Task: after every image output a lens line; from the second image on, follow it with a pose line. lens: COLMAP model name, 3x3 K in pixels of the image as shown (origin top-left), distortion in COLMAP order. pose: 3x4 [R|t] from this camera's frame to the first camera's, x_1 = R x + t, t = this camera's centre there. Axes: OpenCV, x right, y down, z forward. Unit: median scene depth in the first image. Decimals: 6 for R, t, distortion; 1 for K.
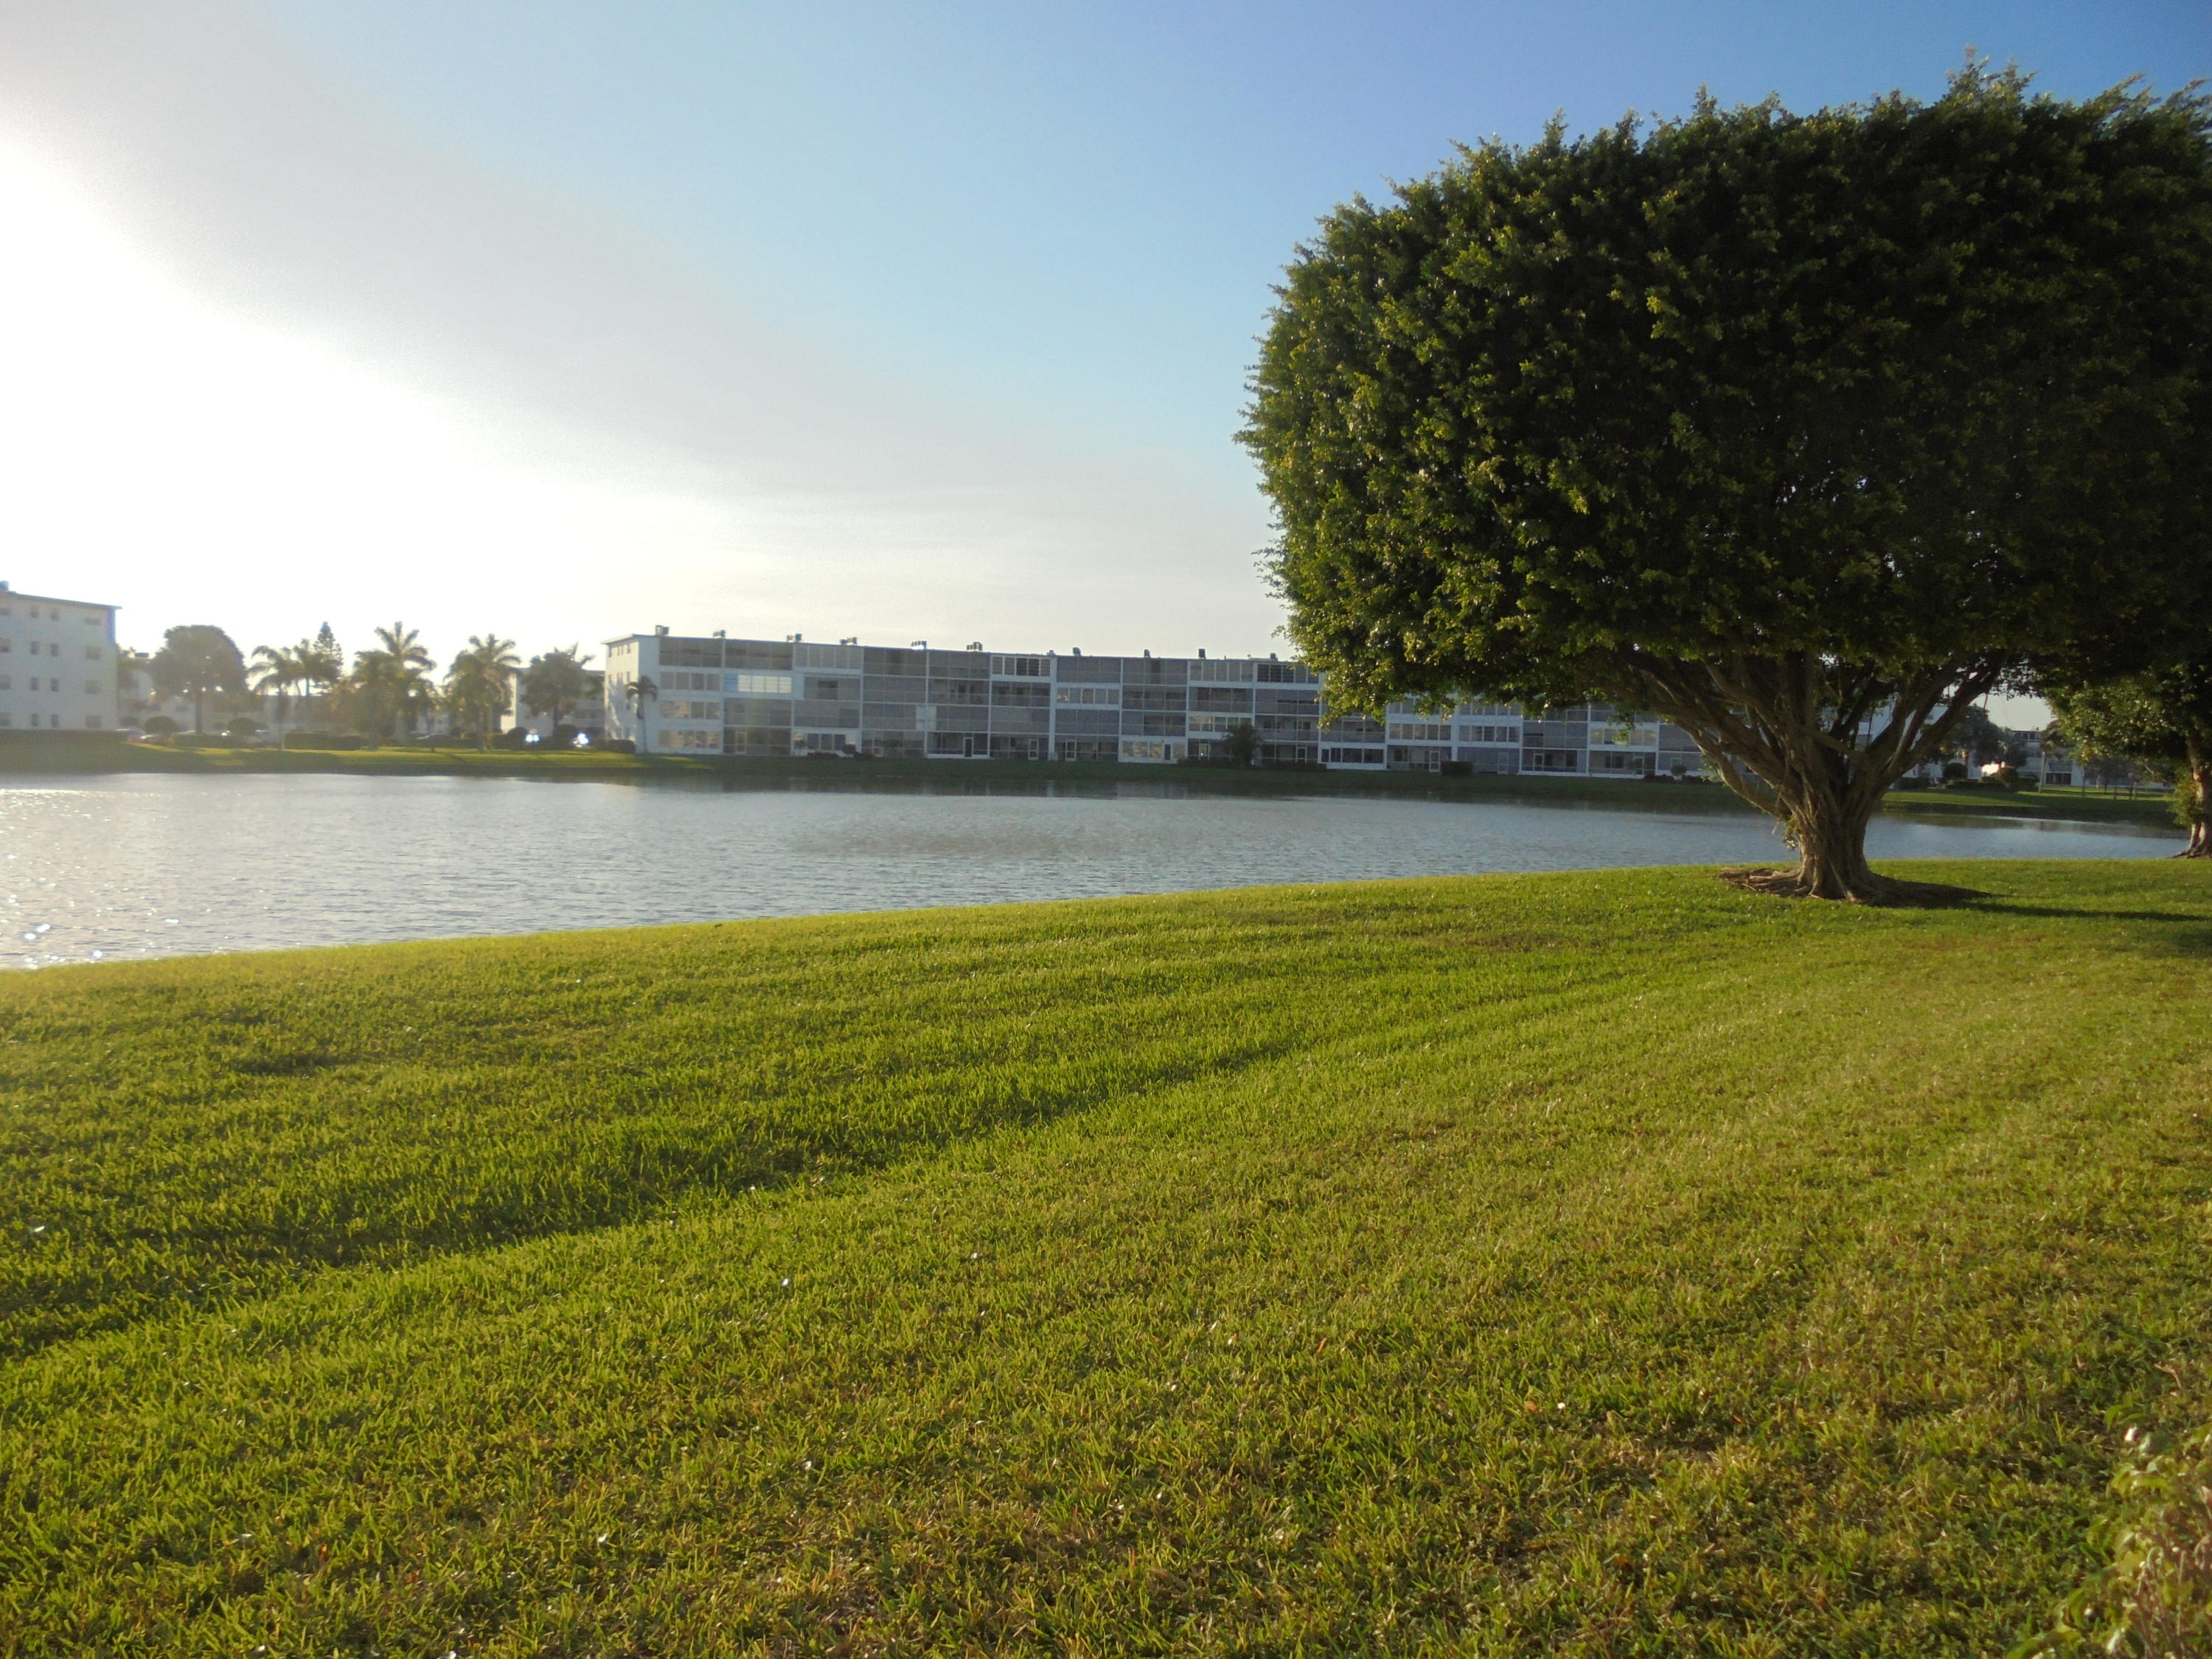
lens RADIAL K [[1656.1, 0, 1106.0], [0, 1656.1, 829.5], [0, 0, 1]] dist [-0.026045, -0.000040]
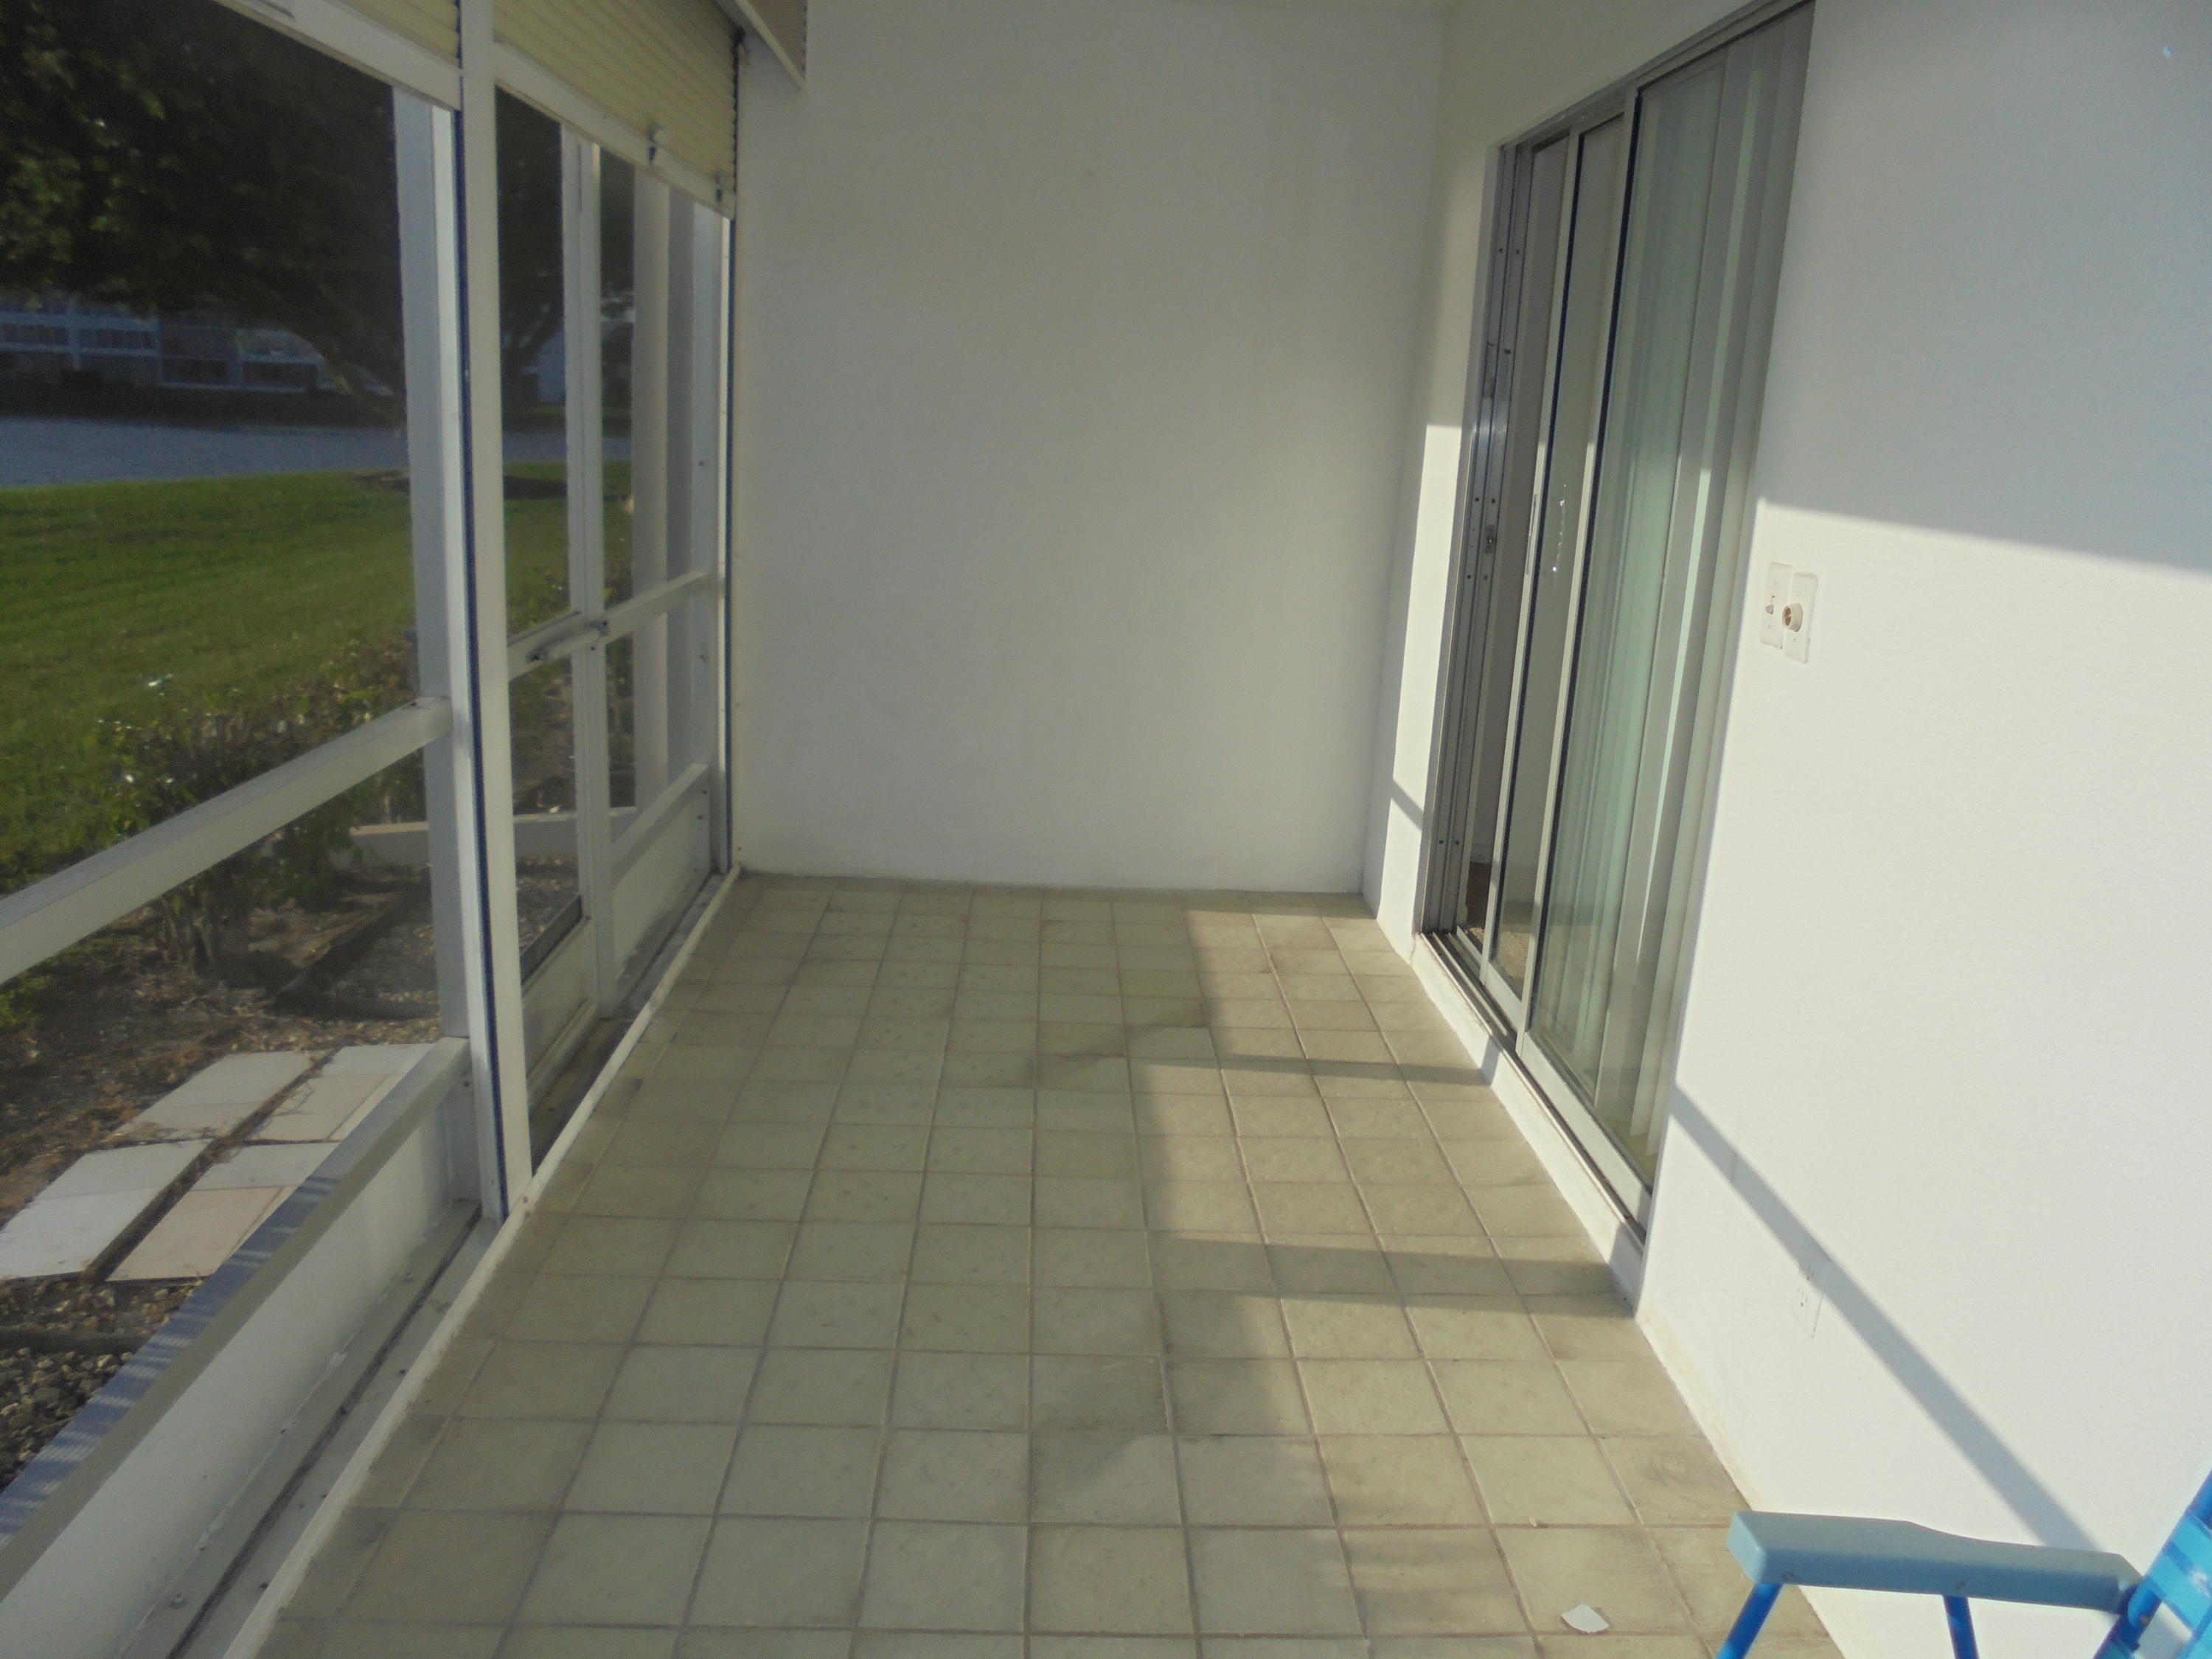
lens RADIAL K [[1656.1, 0, 1106.0], [0, 1656.1, 829.5], [0, 0, 1]] dist [-0.026045, -0.000040]
pose [[0.731963, -0.159864, 0.662324, -0.033568], [0.006706, 0.973728, 0.227616, 0.016306], [-0.681311, -0.162165, 0.713805, -0.254356]]
